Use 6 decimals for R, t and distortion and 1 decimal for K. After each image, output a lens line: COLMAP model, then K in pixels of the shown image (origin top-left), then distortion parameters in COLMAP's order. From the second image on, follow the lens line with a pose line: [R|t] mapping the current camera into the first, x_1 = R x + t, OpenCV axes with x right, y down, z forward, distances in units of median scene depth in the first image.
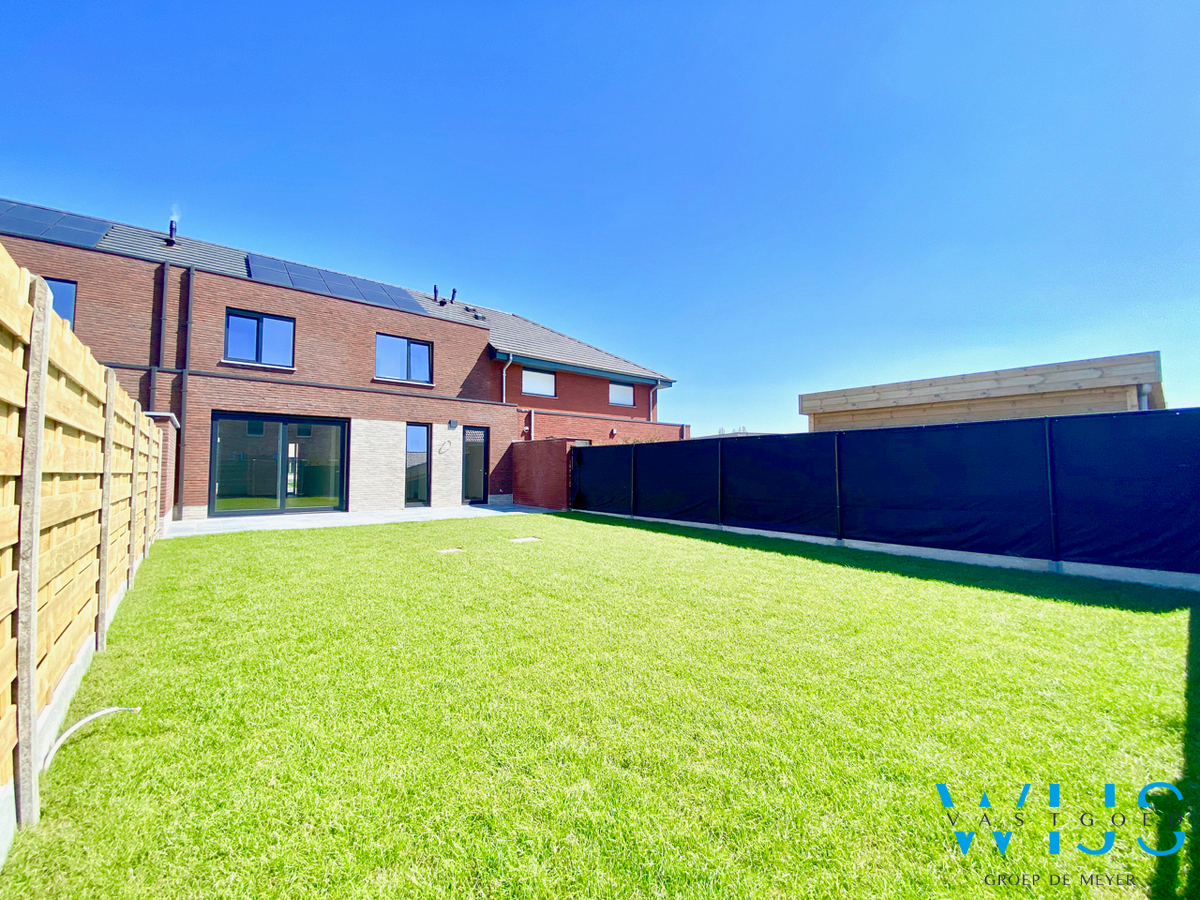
lens RADIAL K [[498.6, 0, 602.0], [0, 498.6, 439.8], [0, 0, 1]] dist [-0.002412, -0.000355]
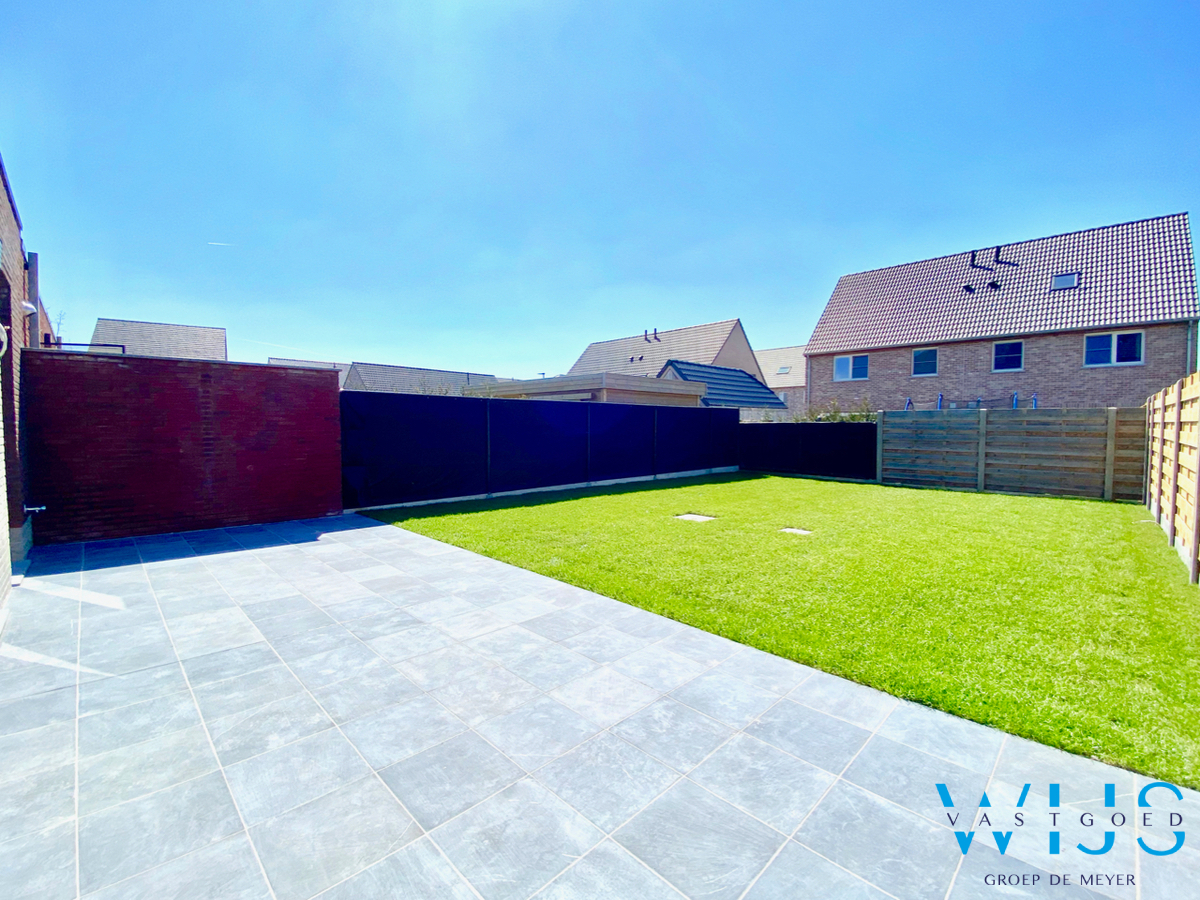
lens RADIAL K [[516.3, 0, 604.6], [0, 516.3, 448.7], [0, 0, 1]] dist [0.026822, -0.025628]
pose [[-0.109548, -0.049244, 0.992761, -0.606301], [-0.064974, 0.996991, 0.042284, 0.033662], [-0.991856, -0.059872, -0.112418, 0.763611]]
